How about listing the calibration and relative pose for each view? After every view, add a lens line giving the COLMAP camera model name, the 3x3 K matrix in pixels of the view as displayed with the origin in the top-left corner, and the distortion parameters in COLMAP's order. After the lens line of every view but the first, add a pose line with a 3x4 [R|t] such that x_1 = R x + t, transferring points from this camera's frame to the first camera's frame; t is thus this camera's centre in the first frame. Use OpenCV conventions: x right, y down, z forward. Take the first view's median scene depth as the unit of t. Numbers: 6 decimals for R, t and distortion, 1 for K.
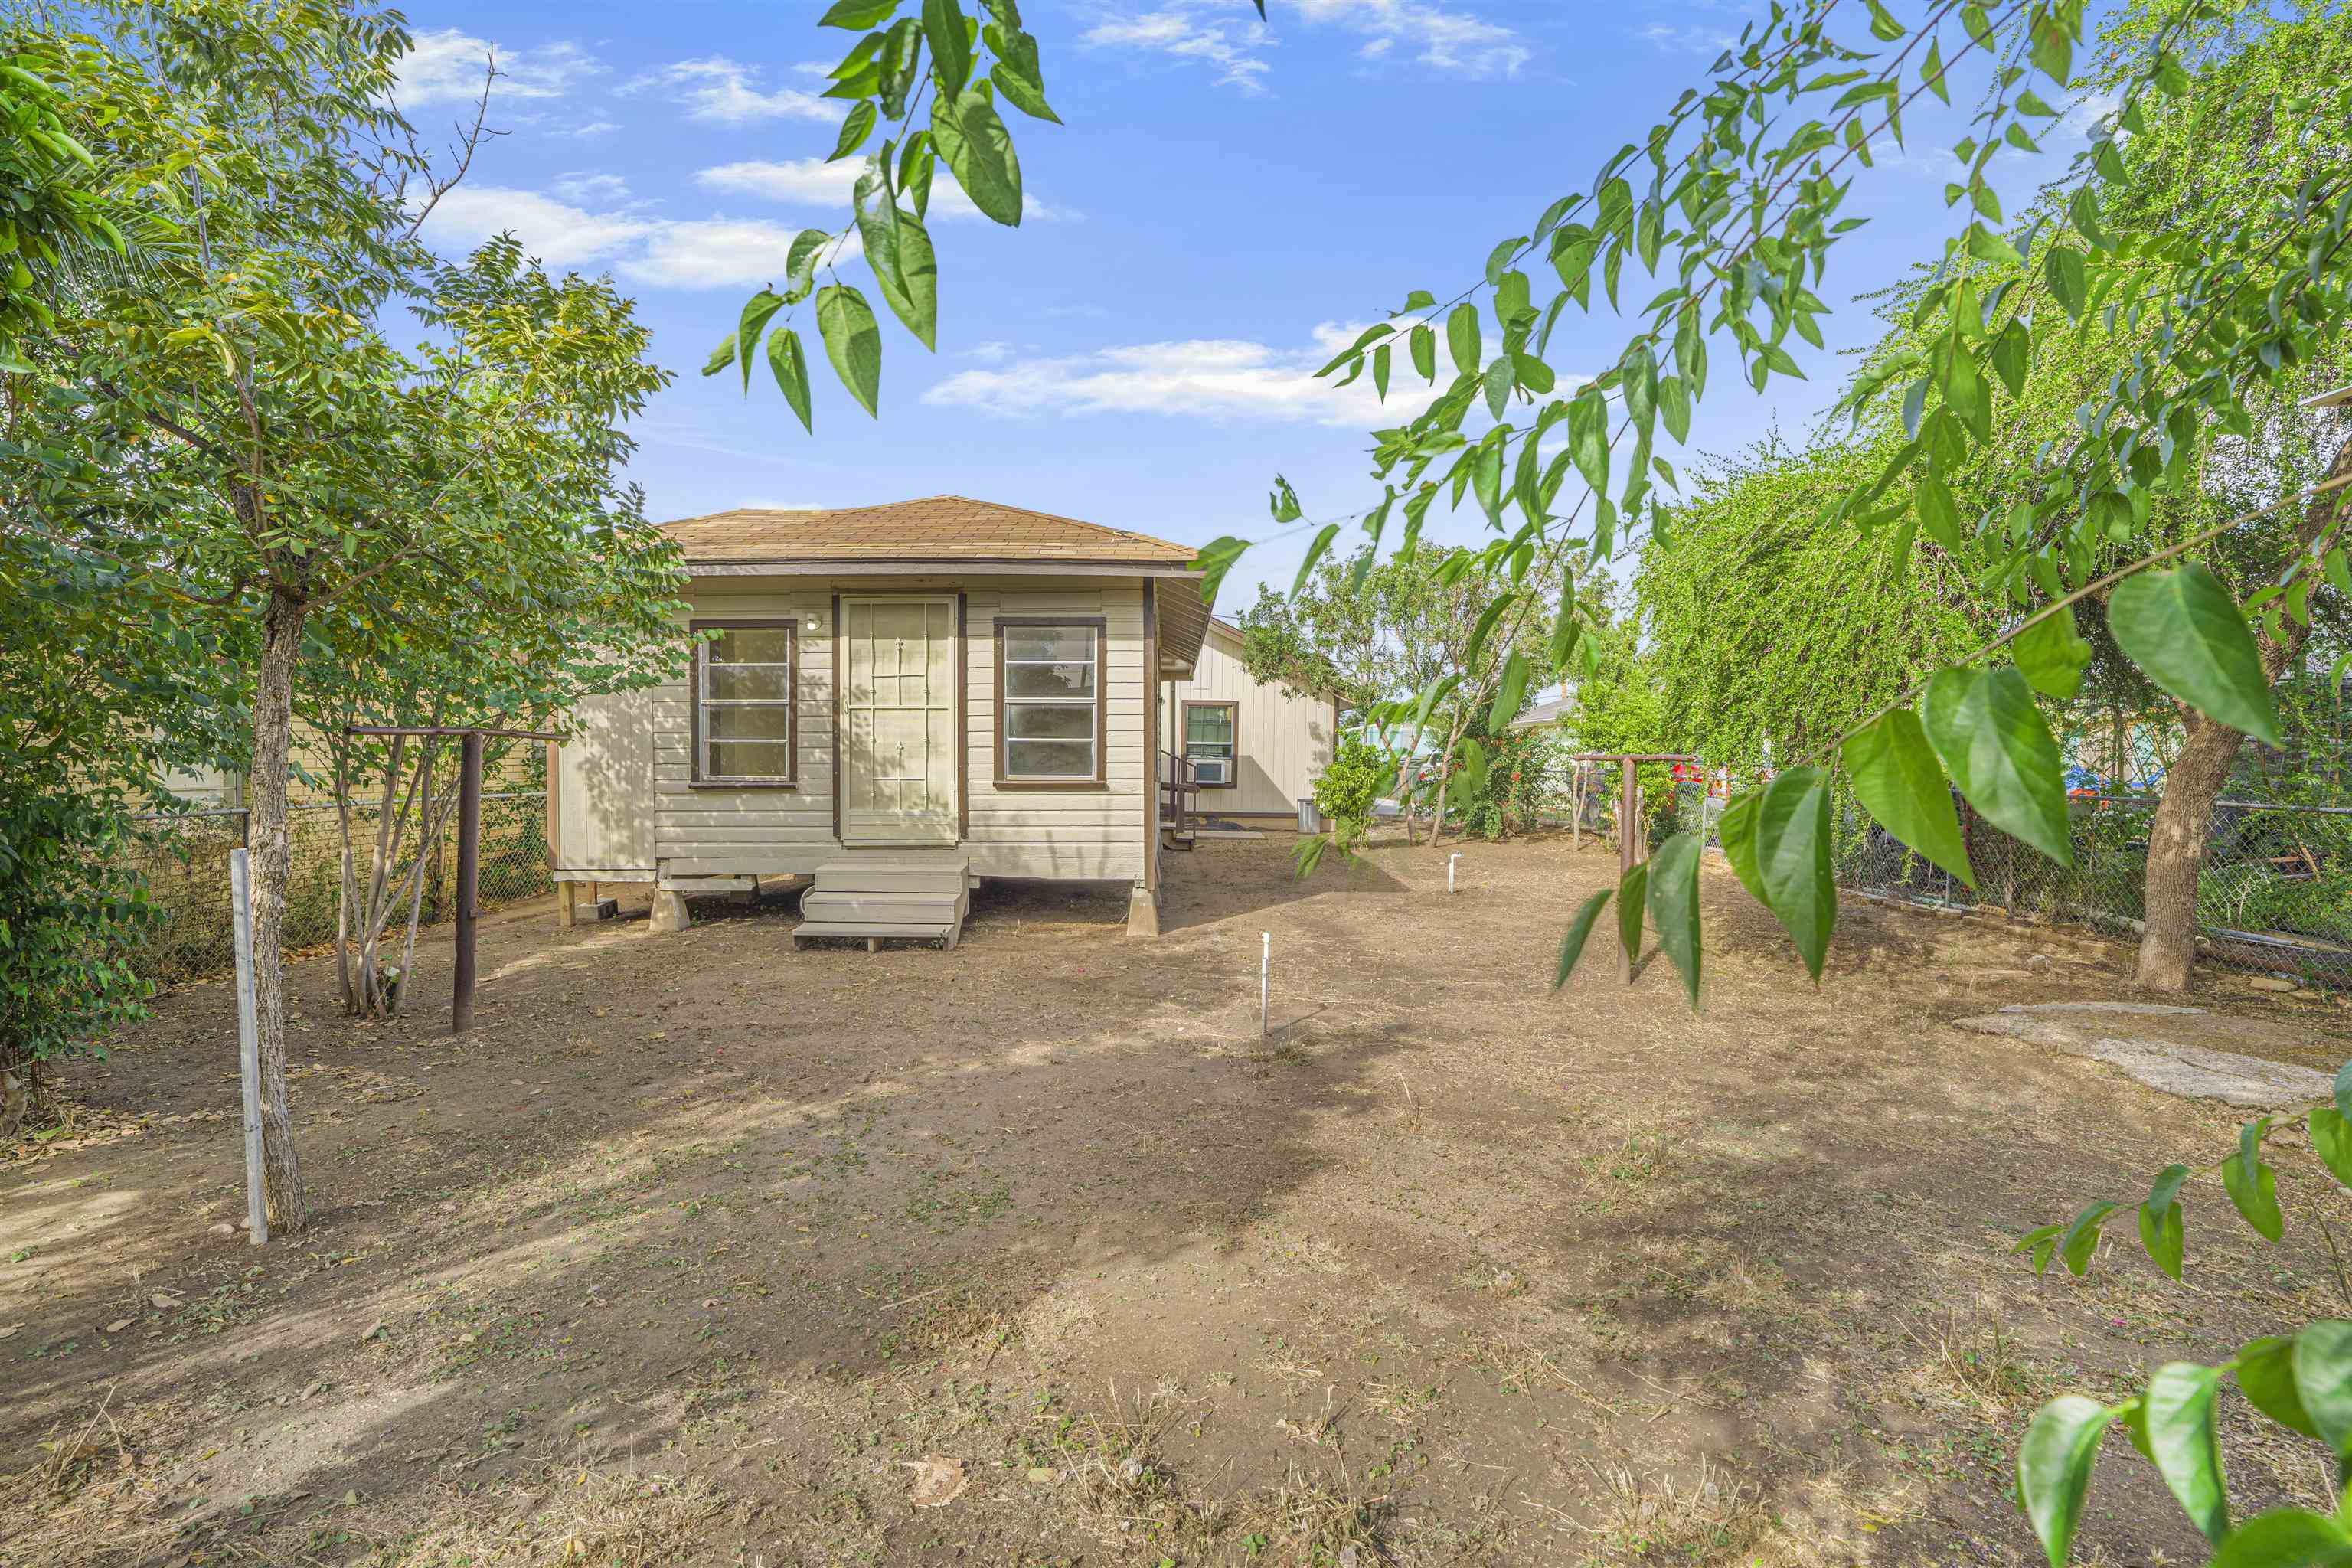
lens RADIAL K [[1096.7, 0, 1176.0], [0, 1096.7, 784.0], [0, 0, 1]] dist [-0.035067, 0.000668]
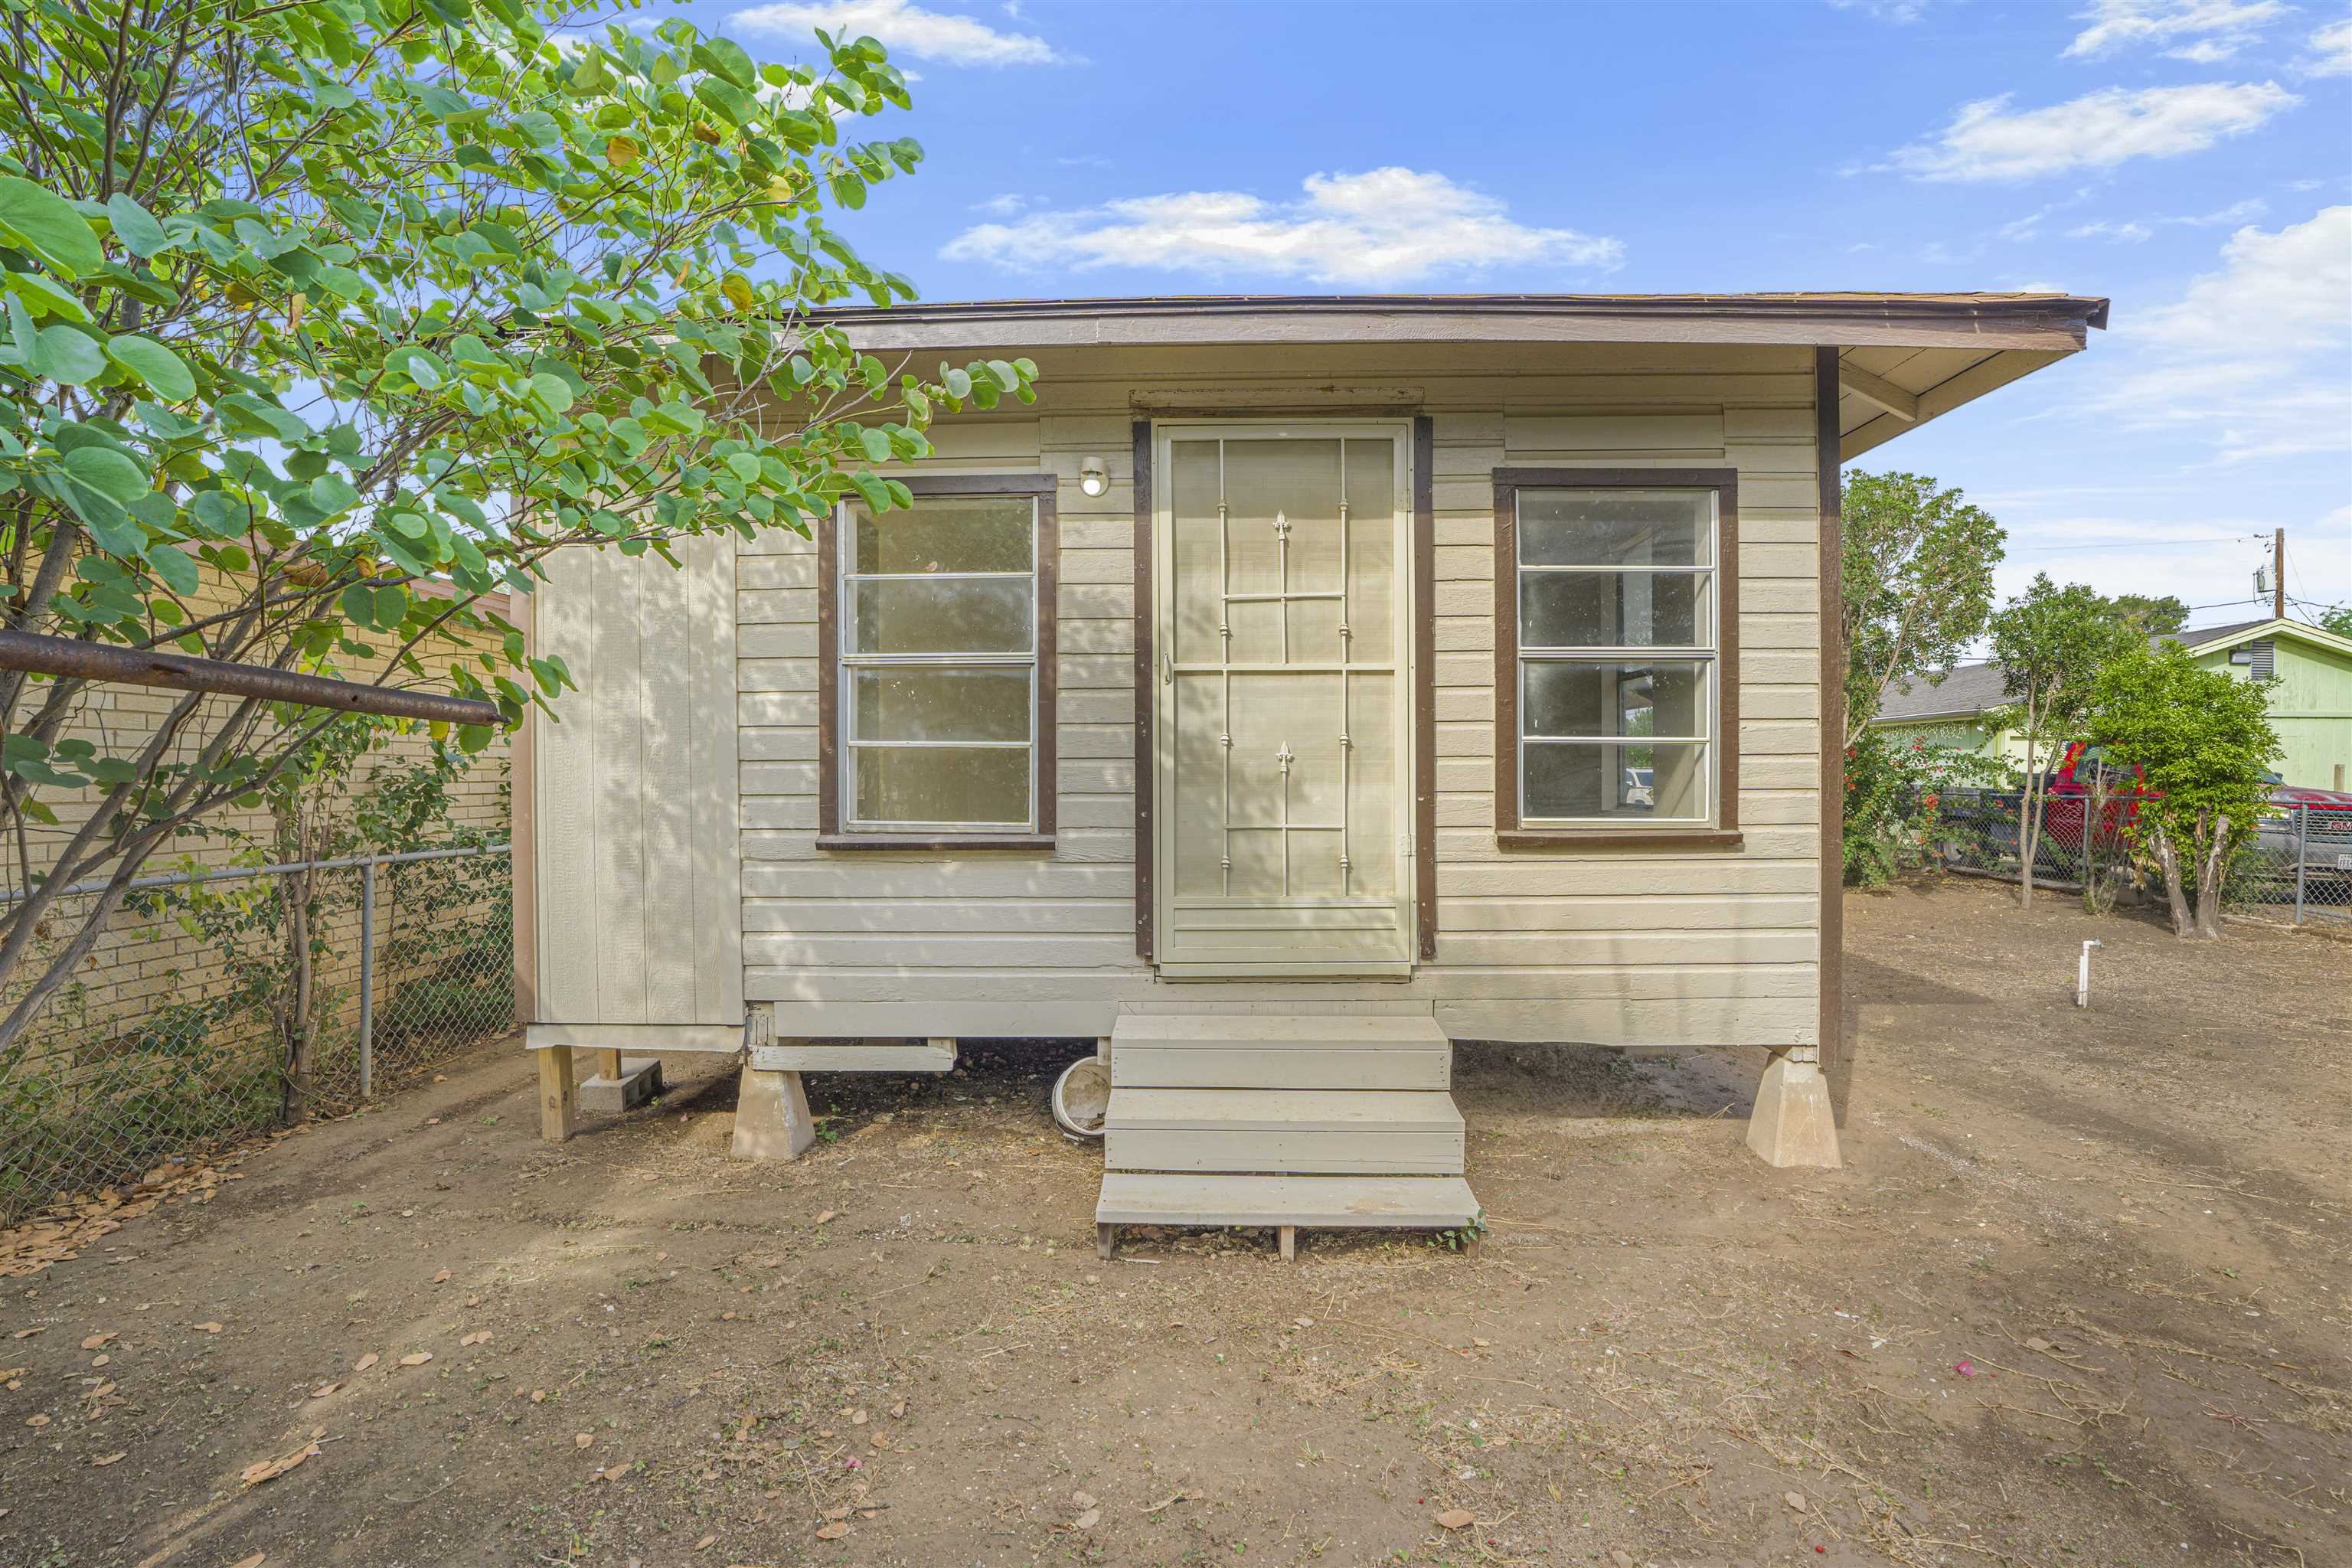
lens RADIAL K [[1096.7, 0, 1176.0], [0, 1096.7, 784.0], [0, 0, 1]] dist [-0.035067, 0.000668]
pose [[0.999516, -0.003189, -0.030959, -0.282967], [0.002758, 0.999899, -0.013946, -0.016092], [0.031000, 0.013854, 0.999423, 0.546486]]
